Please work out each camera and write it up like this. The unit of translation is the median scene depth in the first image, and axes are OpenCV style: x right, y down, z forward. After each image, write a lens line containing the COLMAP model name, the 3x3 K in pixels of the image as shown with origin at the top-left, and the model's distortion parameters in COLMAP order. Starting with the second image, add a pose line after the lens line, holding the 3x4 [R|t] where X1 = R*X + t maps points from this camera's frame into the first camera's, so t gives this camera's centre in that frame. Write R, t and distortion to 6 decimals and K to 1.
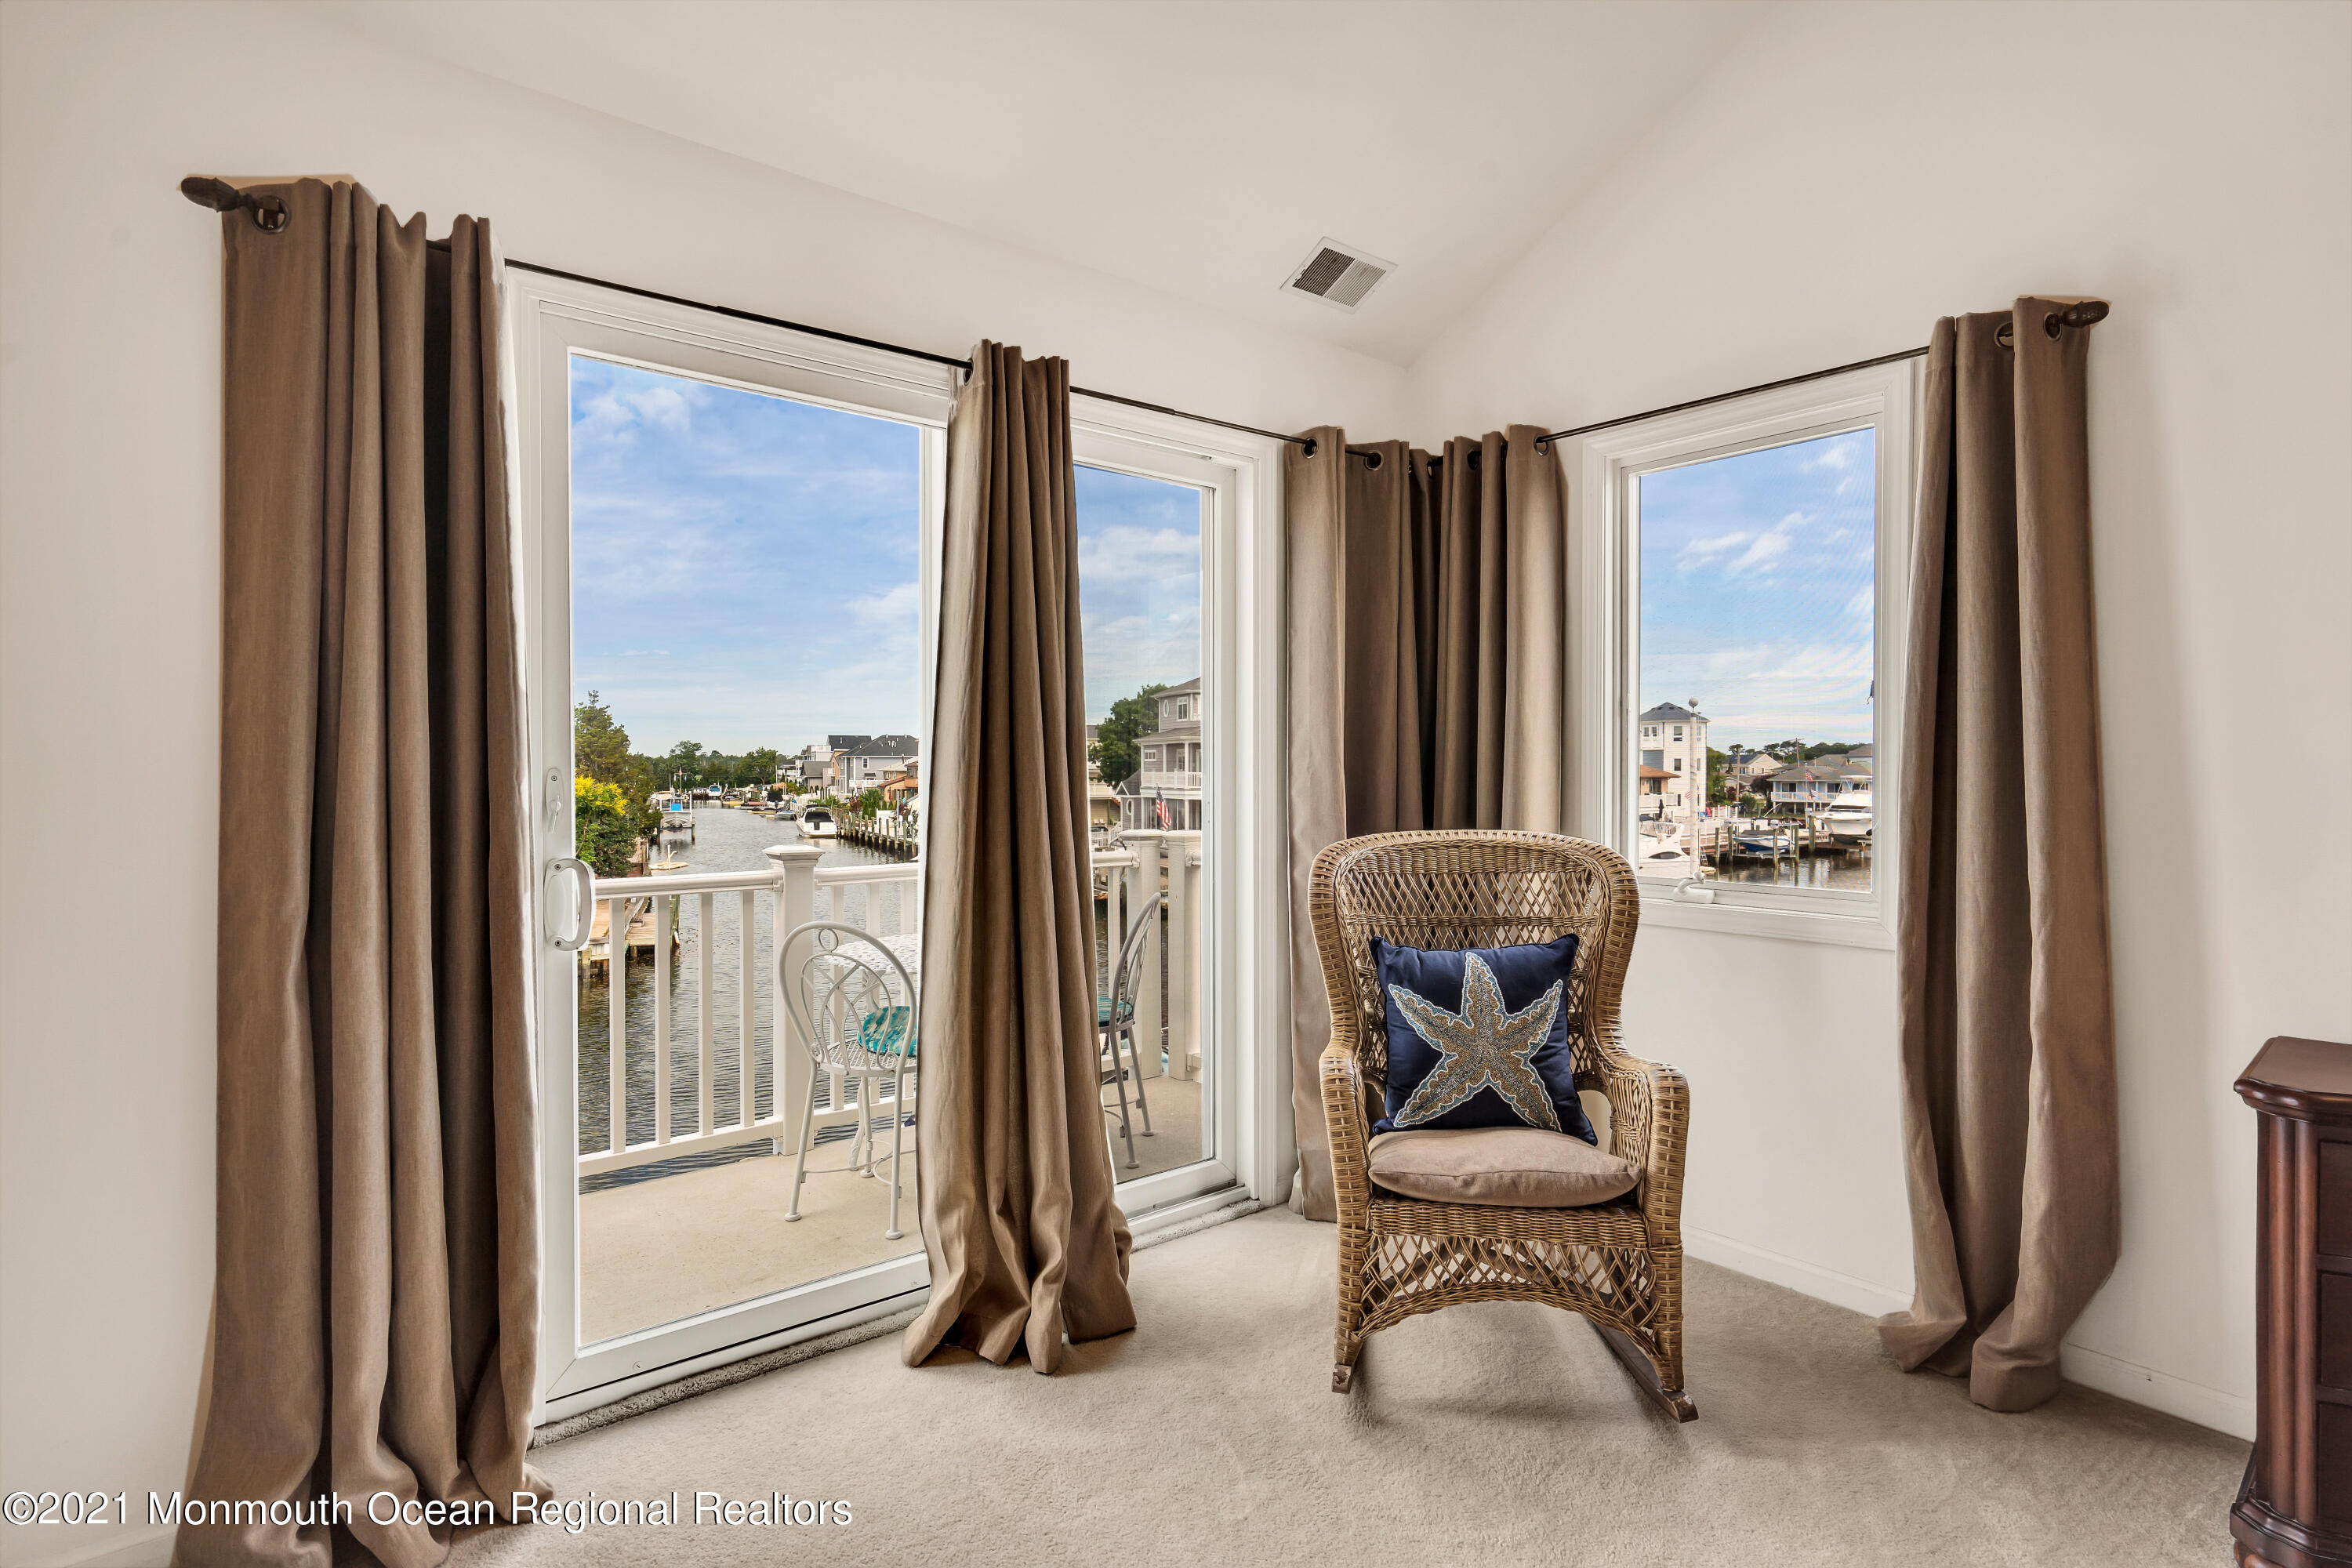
lens RADIAL K [[1124.4, 0, 1176.0], [0, 1124.4, 784.0], [0, 0, 1]] dist [-0.001863, -0.000622]
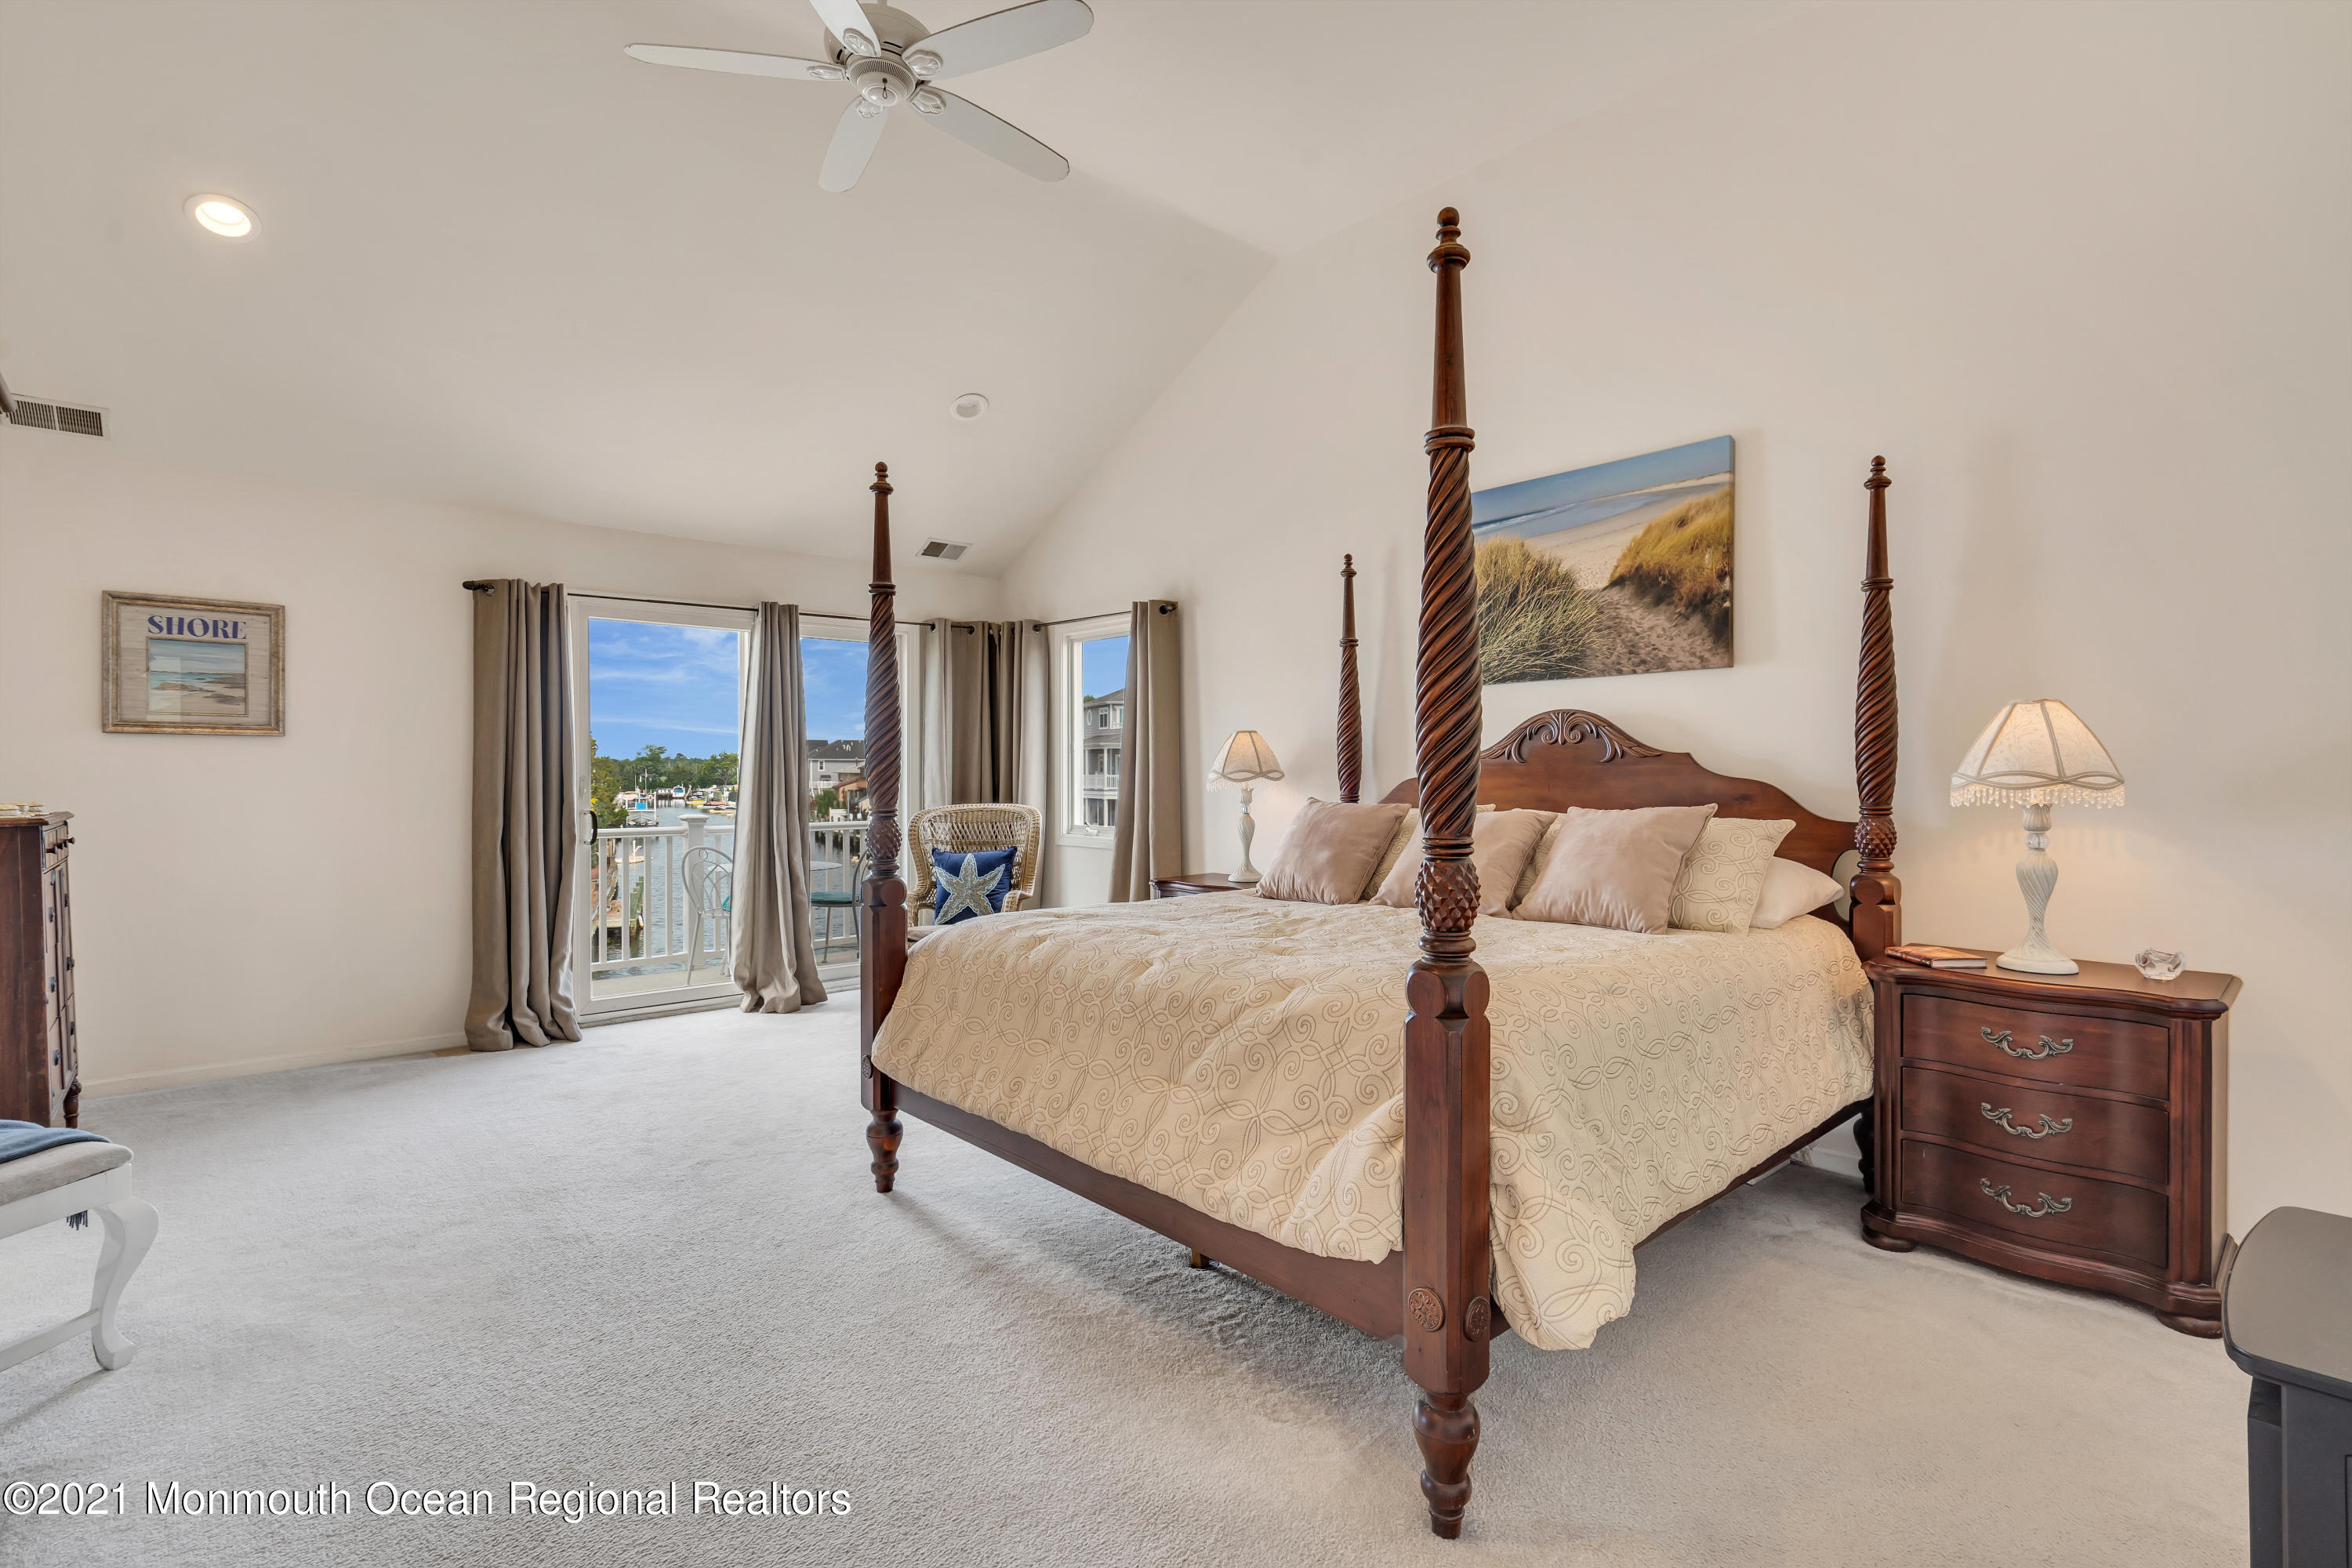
lens RADIAL K [[1071.1, 0, 1176.0], [0, 1071.1, 784.0], [0, 0, 1]] dist [-0.001583, 0.000922]
pose [[0.999034, 0.000720, 0.043946, 0.499525], [-0.000660, 0.999999, -0.001383, 0.003816], [-0.043947, 0.001353, 0.999033, -1.080981]]
